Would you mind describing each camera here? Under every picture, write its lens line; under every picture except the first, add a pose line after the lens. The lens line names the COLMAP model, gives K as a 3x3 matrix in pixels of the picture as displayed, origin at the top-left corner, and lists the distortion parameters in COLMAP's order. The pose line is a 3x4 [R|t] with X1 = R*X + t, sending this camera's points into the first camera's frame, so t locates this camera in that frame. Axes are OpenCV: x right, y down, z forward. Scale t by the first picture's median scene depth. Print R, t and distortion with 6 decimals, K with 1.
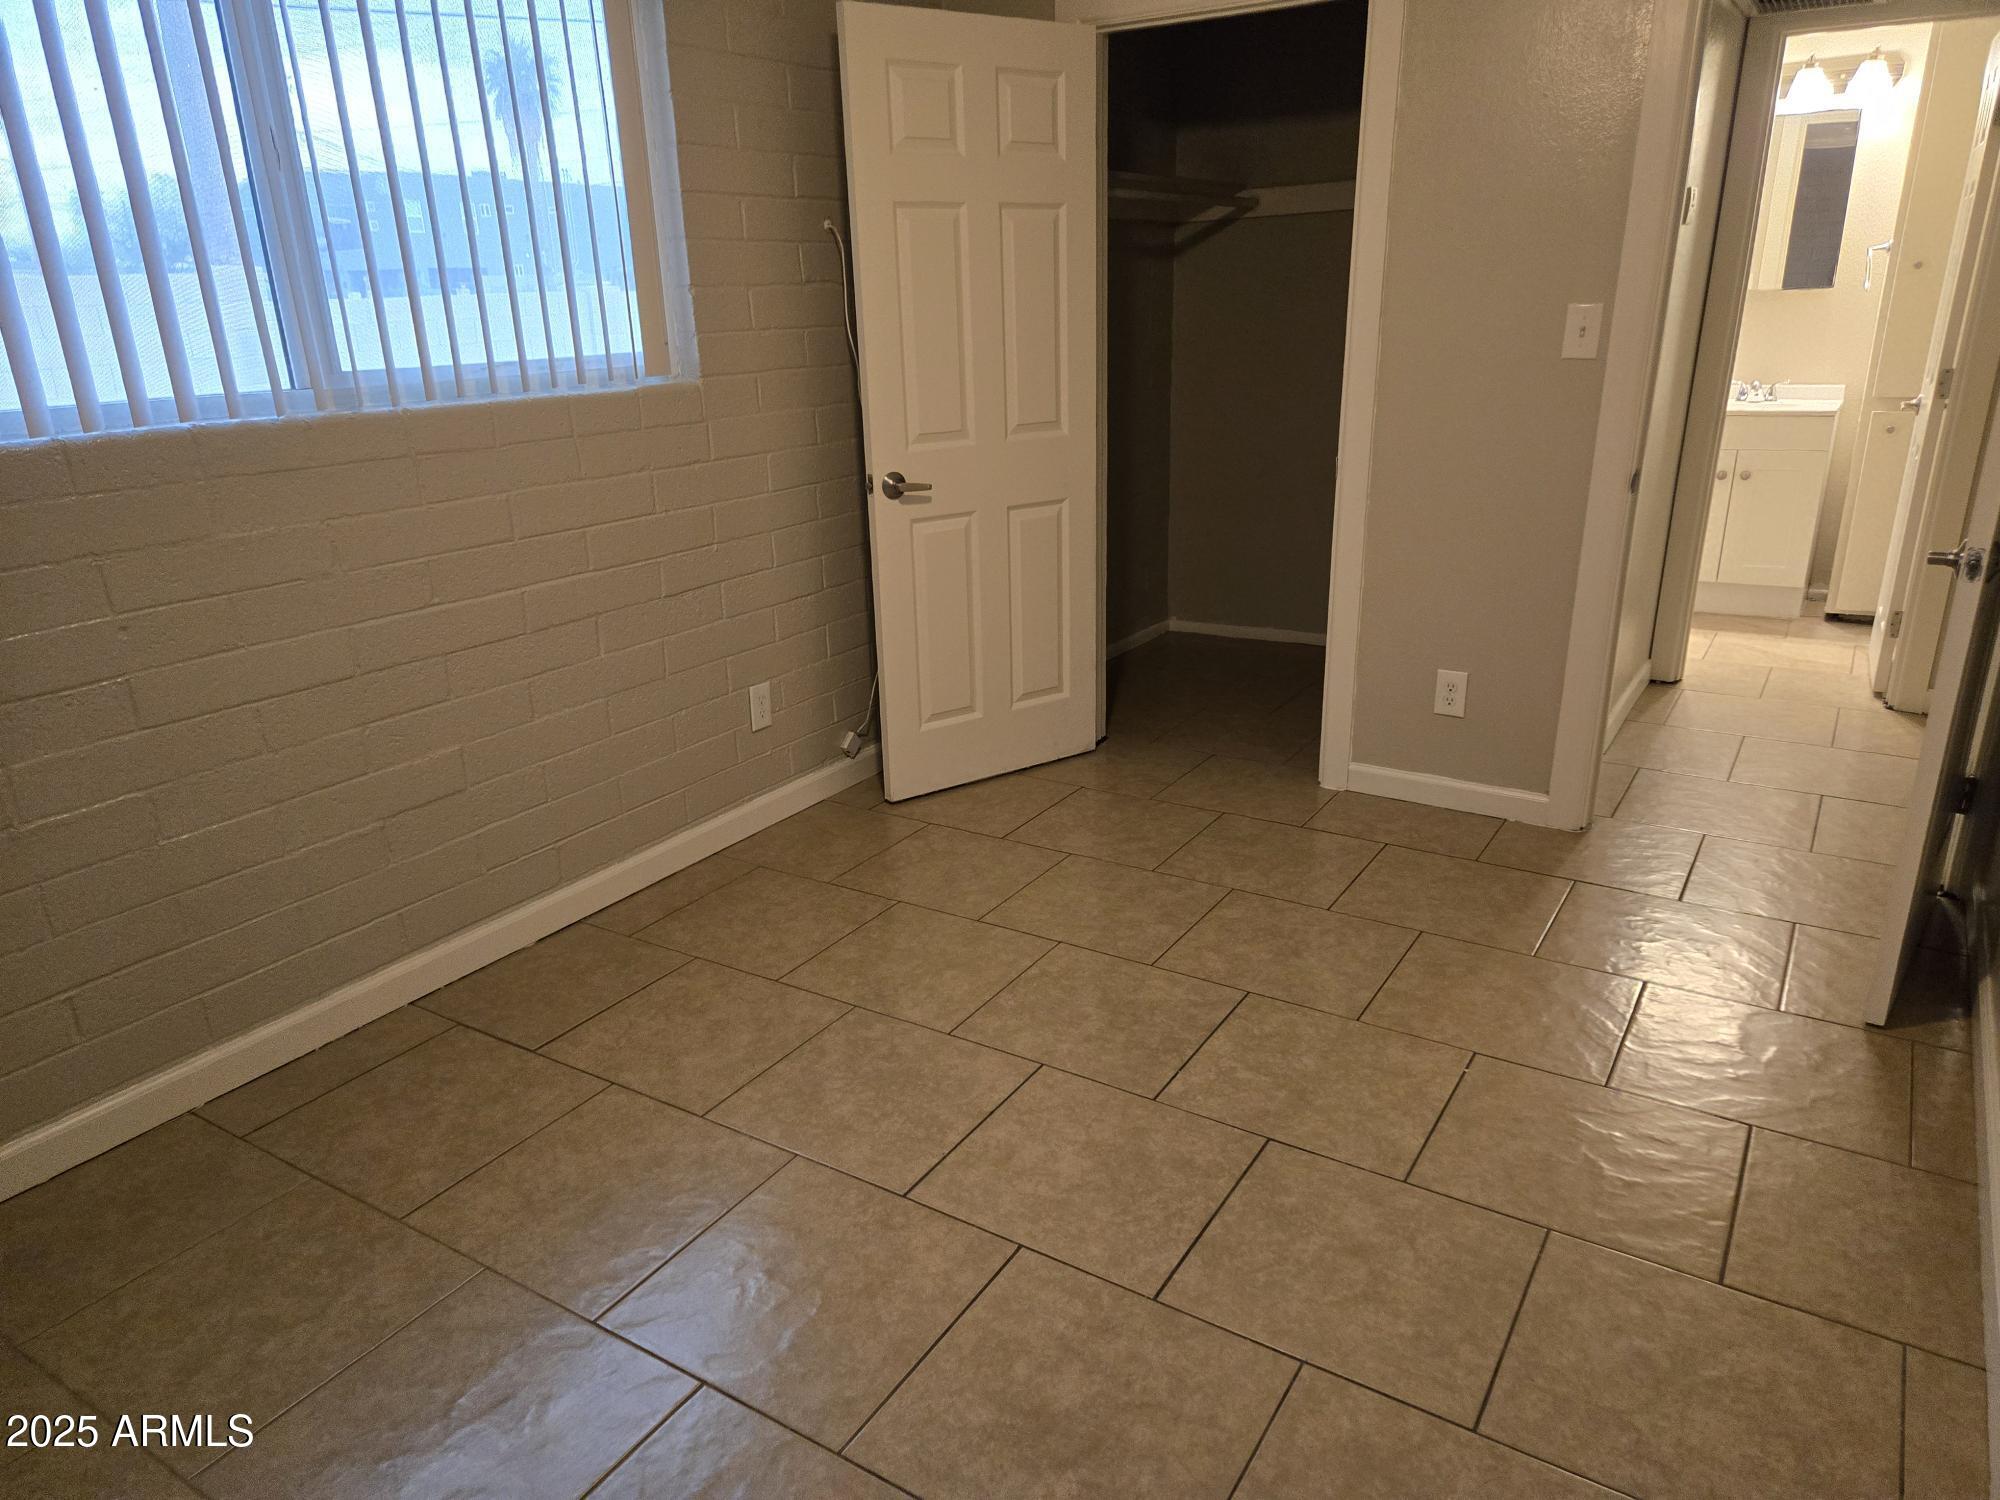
lens RADIAL K [[1338.0, 0, 987.5], [0, 1338.0, 762.9], [0, 0, 1]] dist [0.073391, -0.052677]
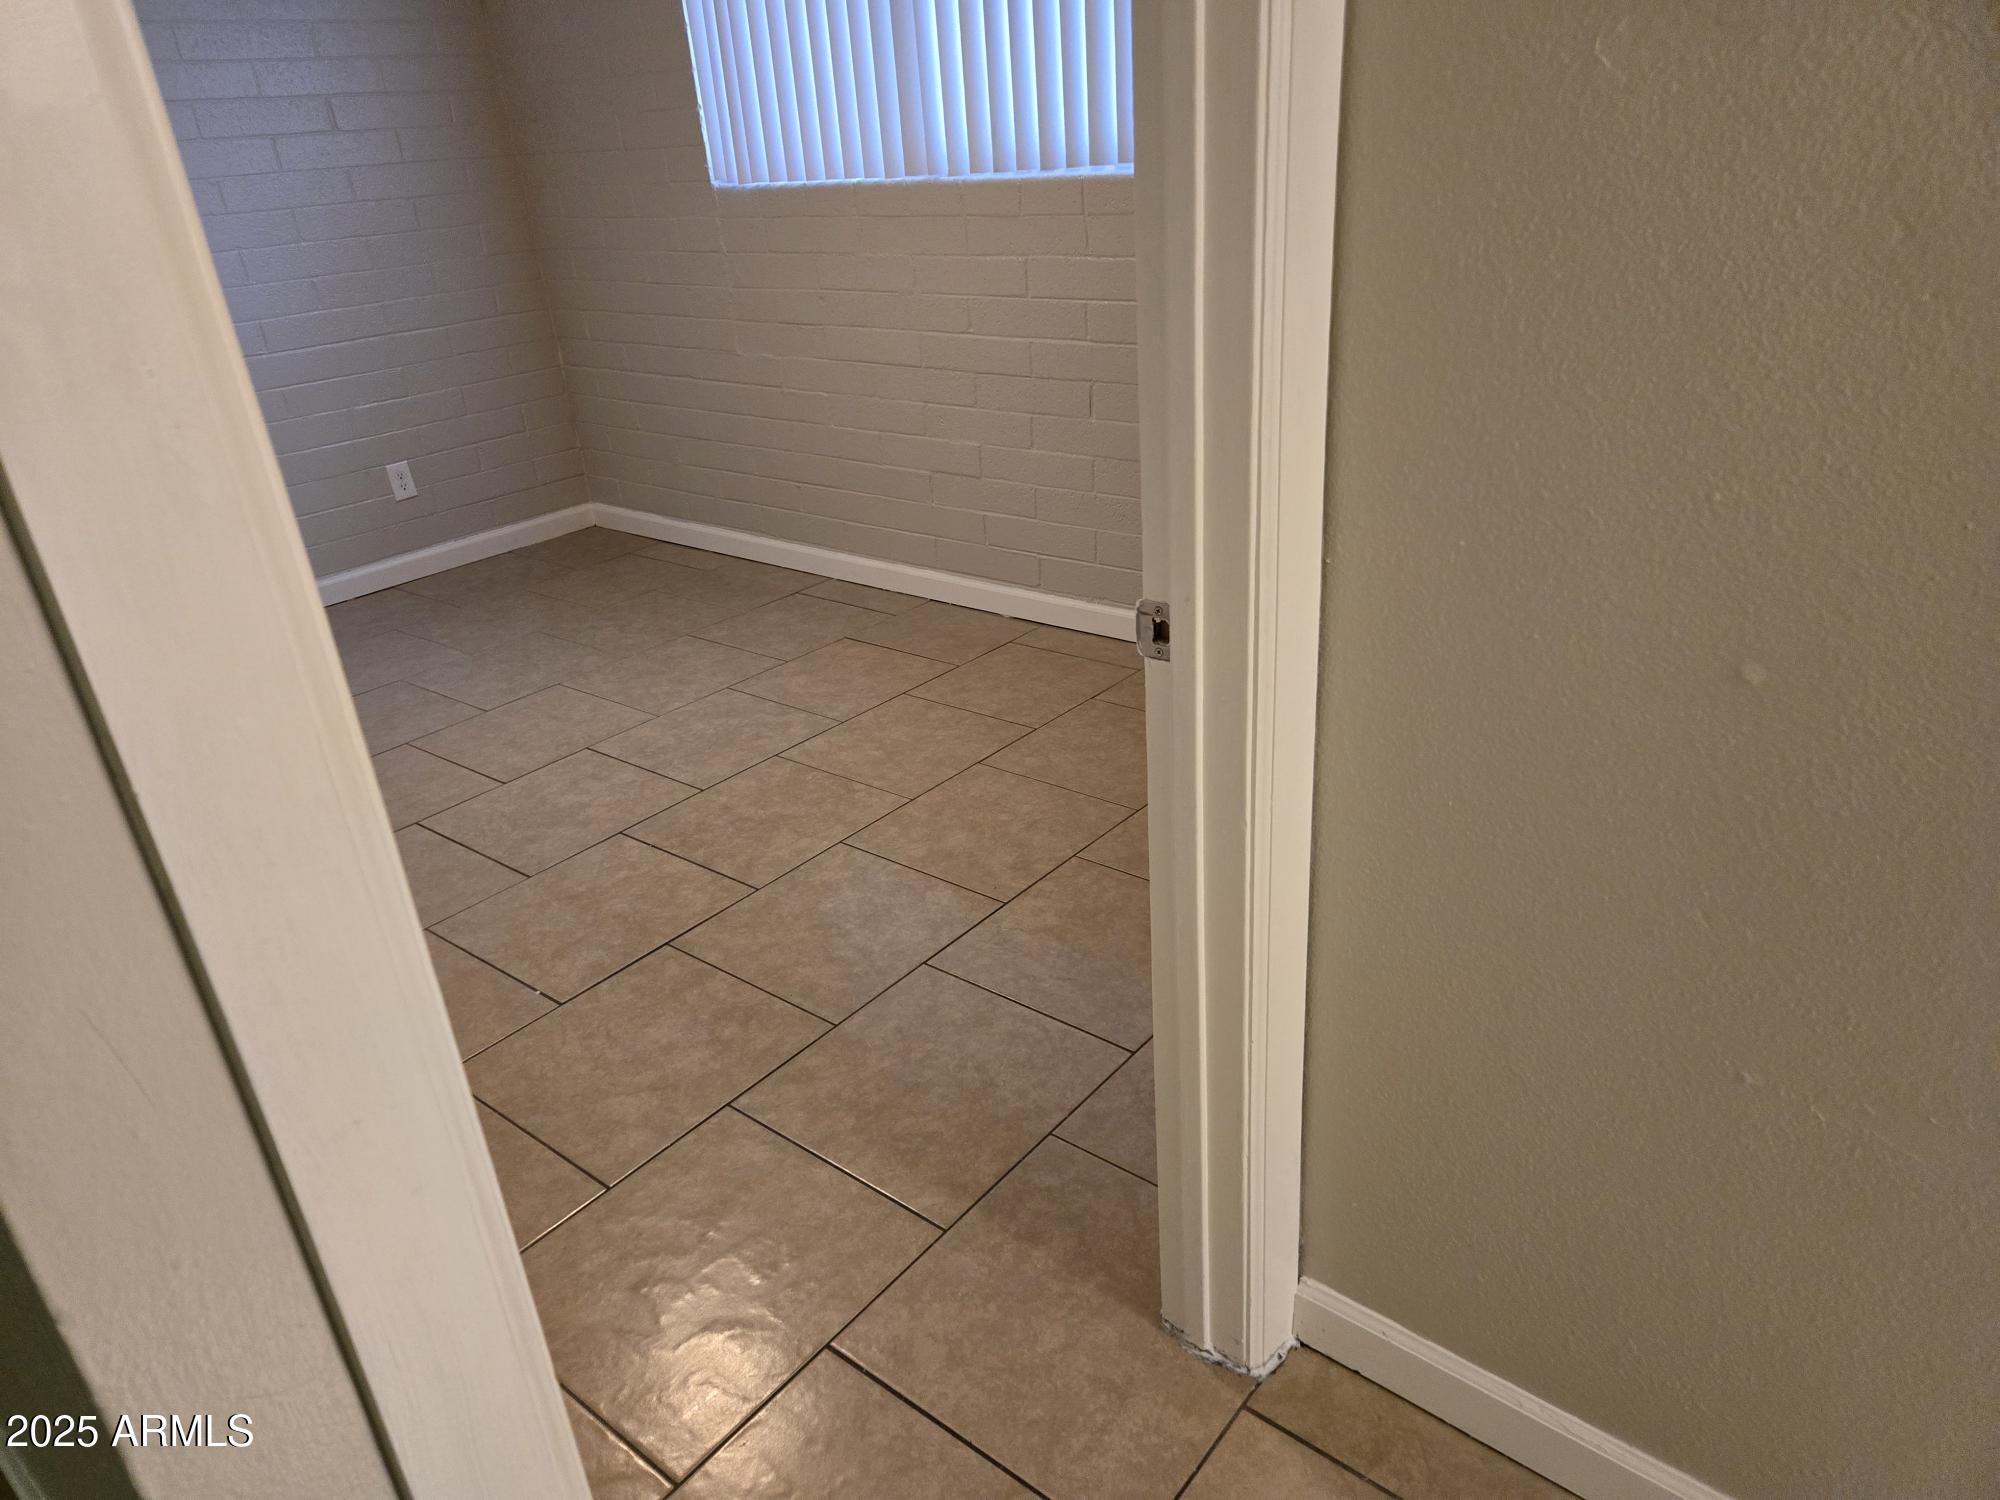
lens RADIAL K [[1338.0, 0, 998.2], [0, 1338.0, 745.3], [0, 0, 1]] dist [0.073391, -0.052677]
pose [[-0.113433, 0.449517, -0.886041, 0.999345], [-0.263195, 0.846341, 0.463071, -0.411912], [0.958051, 0.285729, 0.022307, 1.144997]]
